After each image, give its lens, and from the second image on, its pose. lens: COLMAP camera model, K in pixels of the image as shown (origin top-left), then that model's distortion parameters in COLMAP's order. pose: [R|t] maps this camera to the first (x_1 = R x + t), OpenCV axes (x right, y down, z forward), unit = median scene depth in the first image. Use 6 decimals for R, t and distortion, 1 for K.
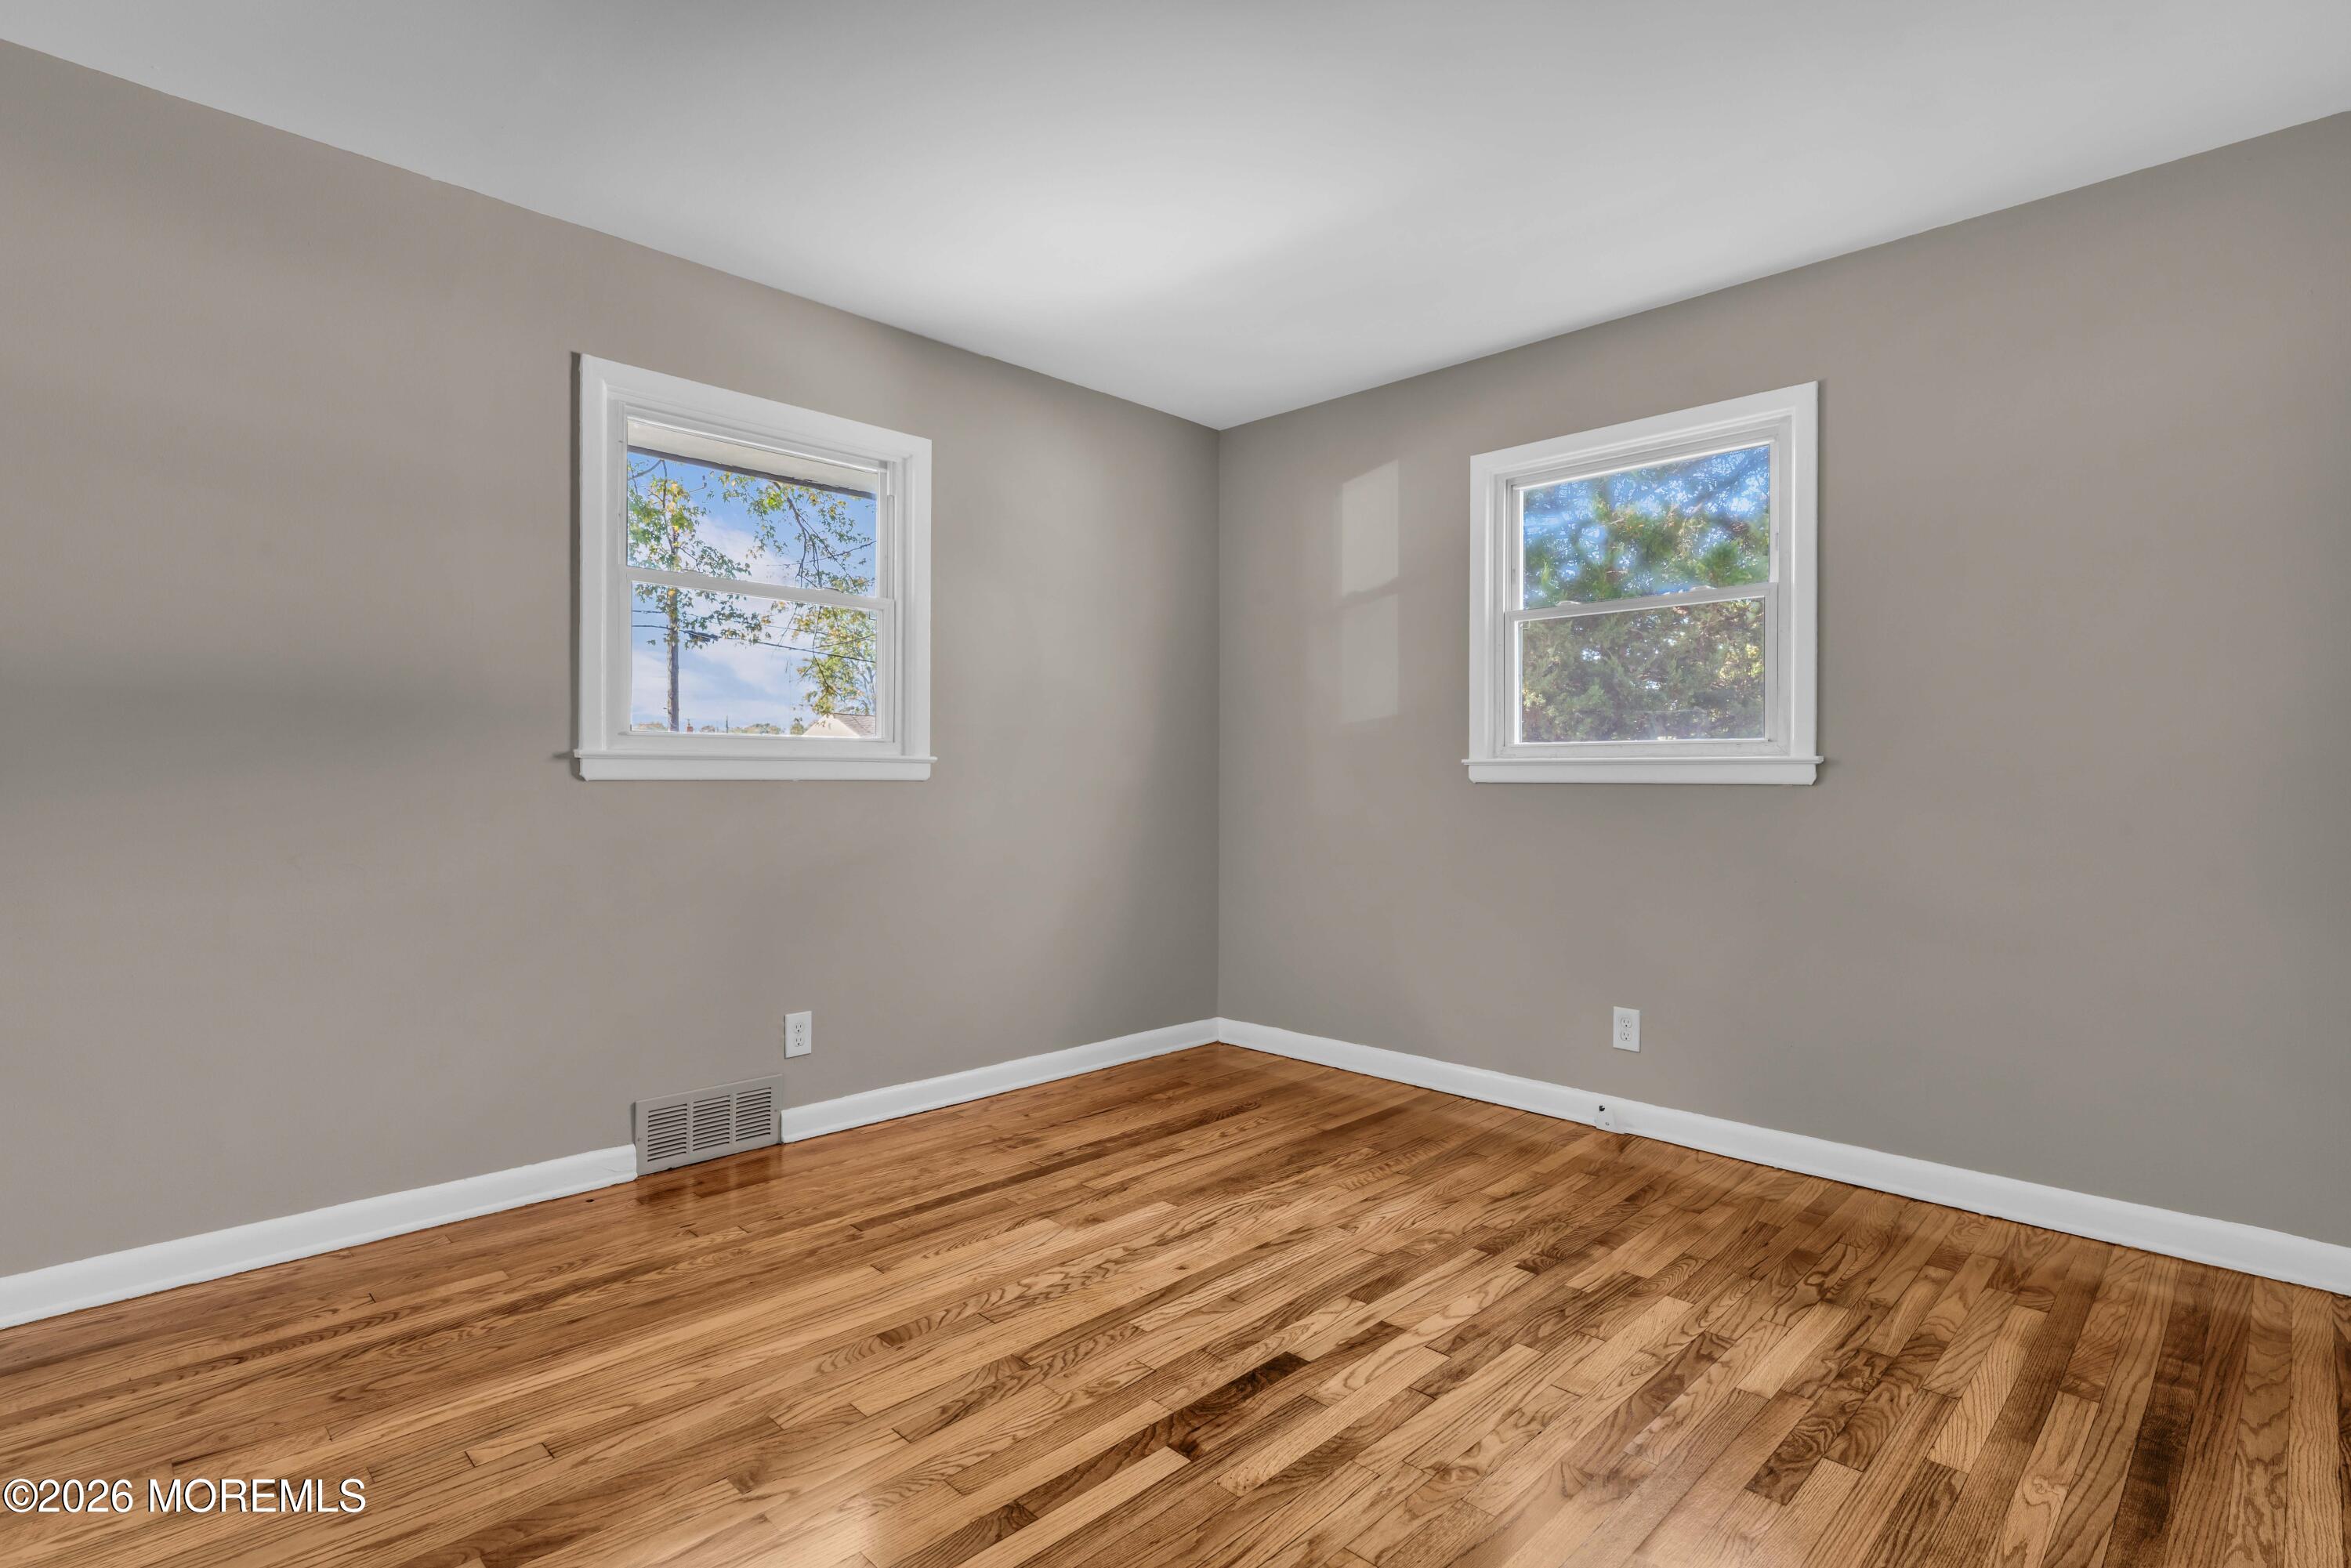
lens RADIAL K [[1166.4, 0, 1175.5], [0, 1166.4, 784.0], [0, 0, 1]] dist [0.002021, -0.000106]
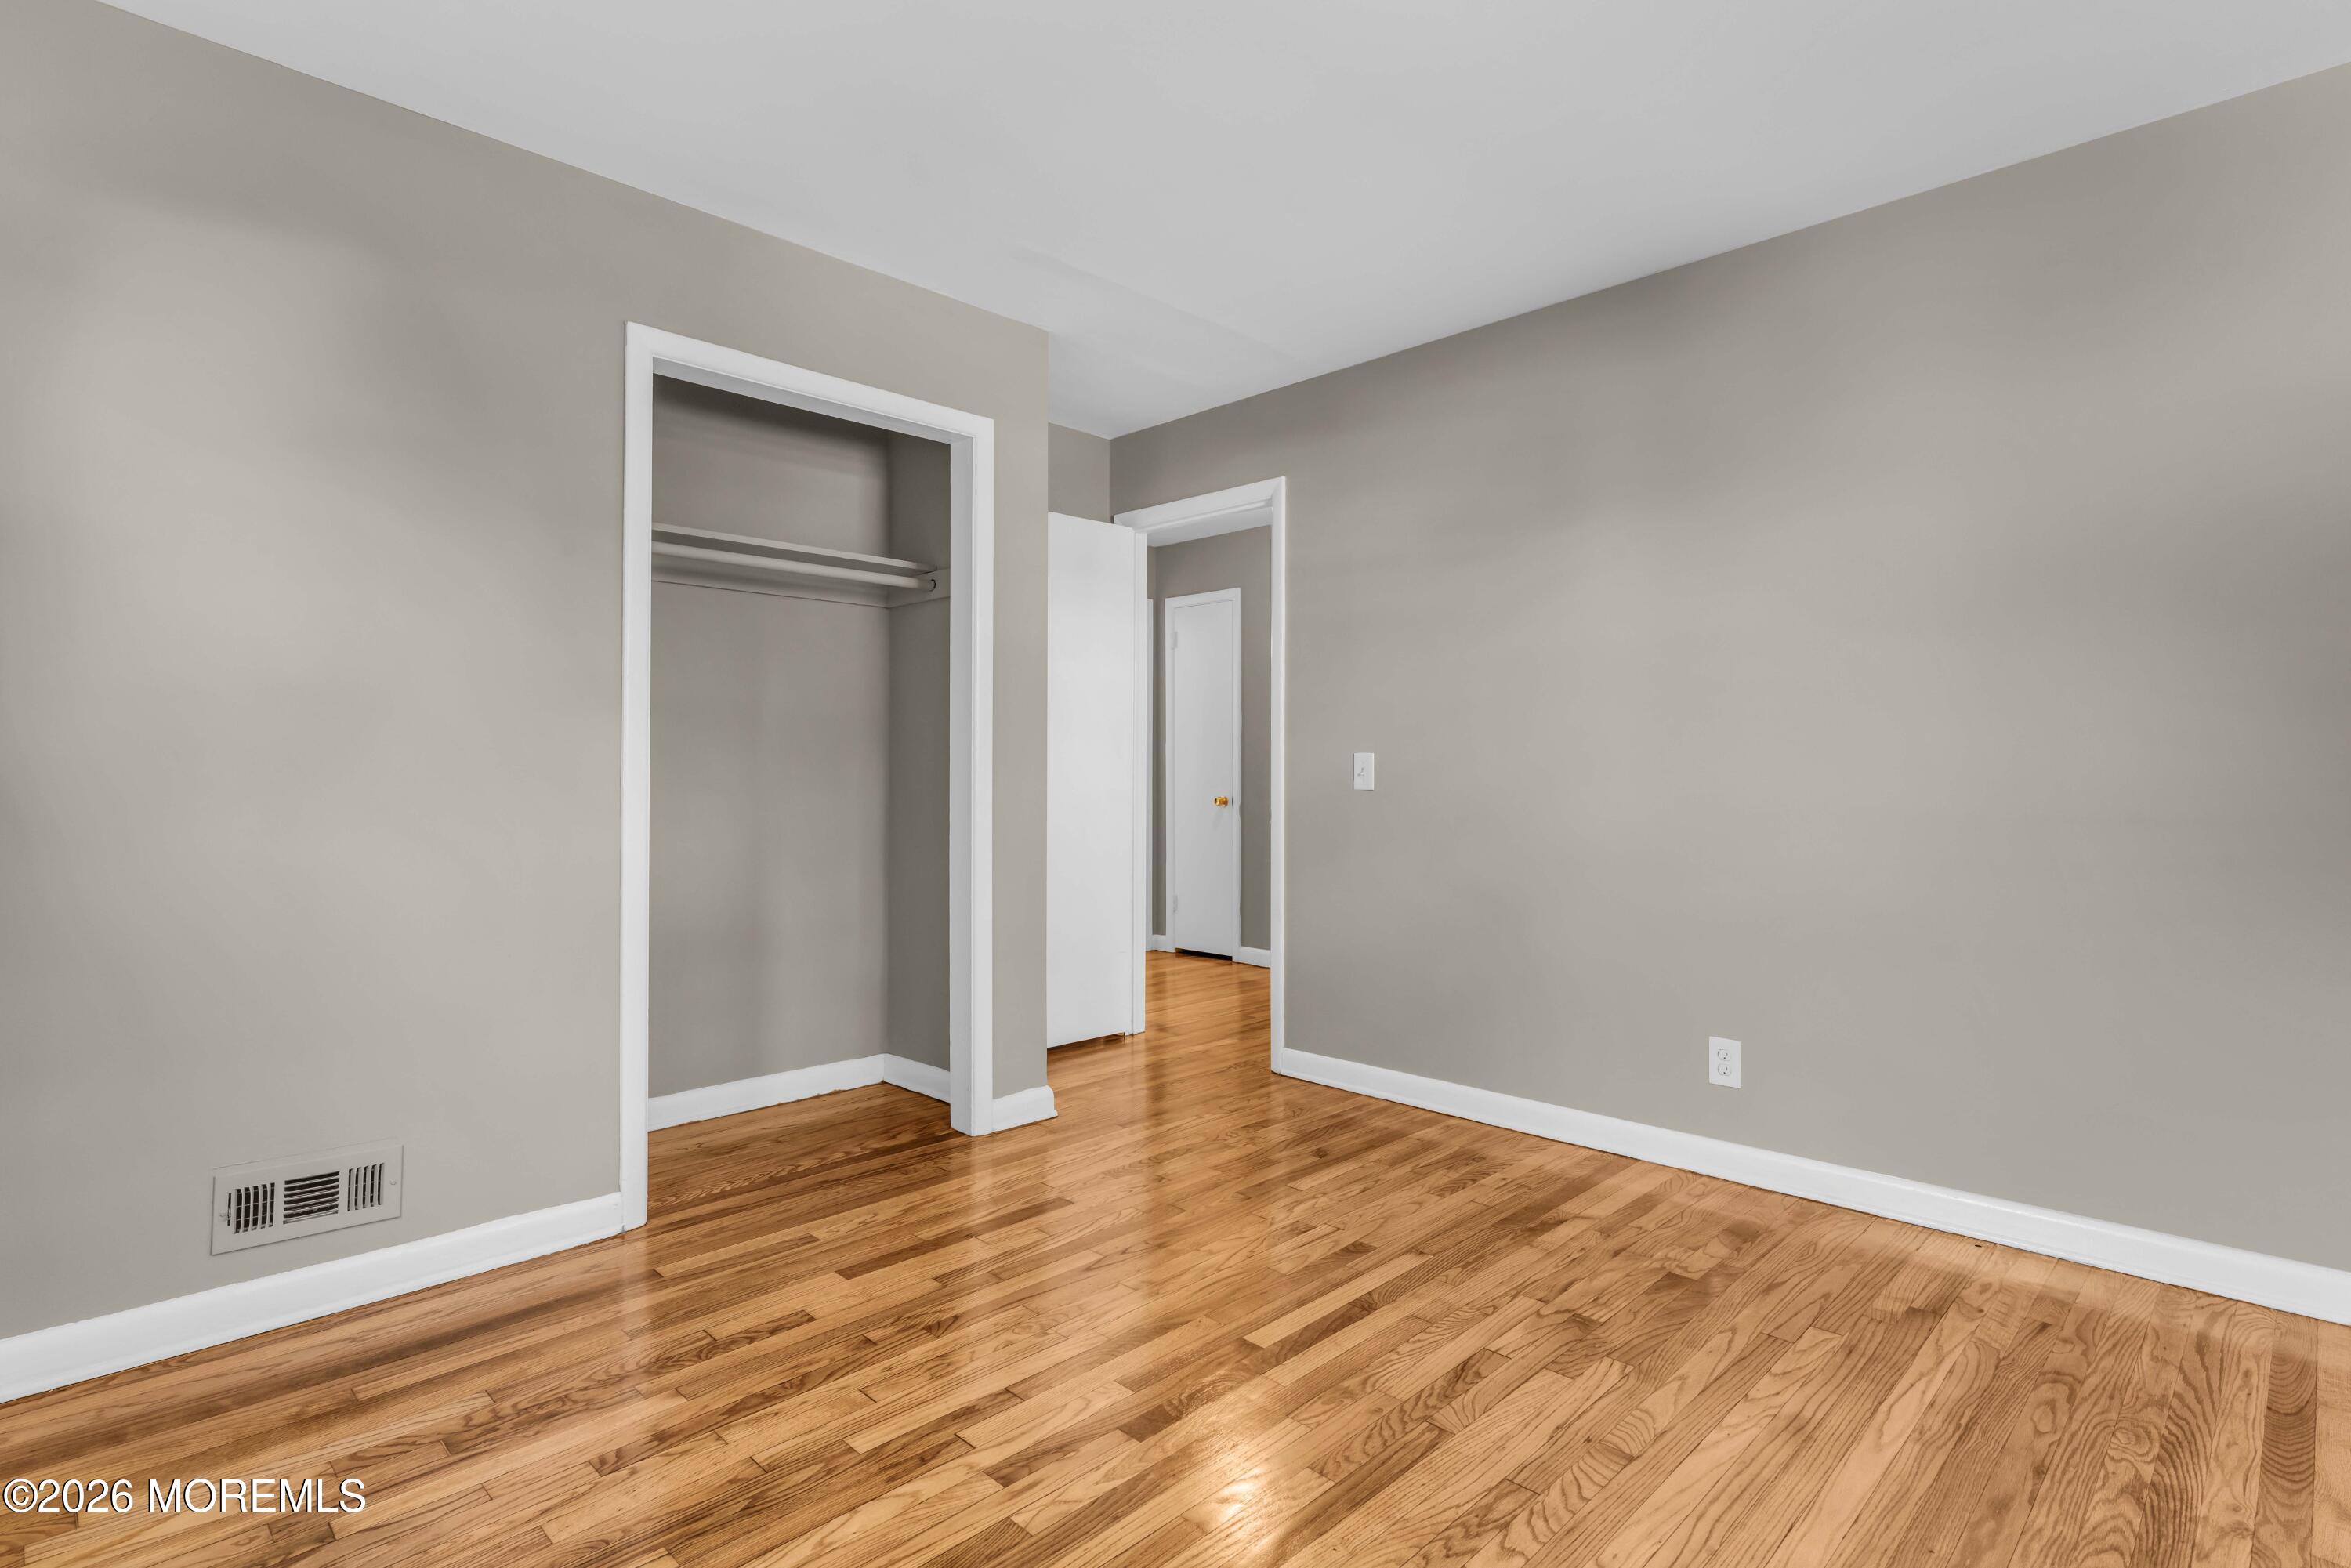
lens RADIAL K [[1166.4, 0, 1175.5], [0, 1166.4, 784.0], [0, 0, 1]] dist [0.002021, -0.000106]
pose [[-0.999945, -0.006010, 0.008578, 0.066944], [-0.005936, 0.999946, 0.008583, -0.008226], [-0.008629, 0.008532, -0.999926, 1.930453]]
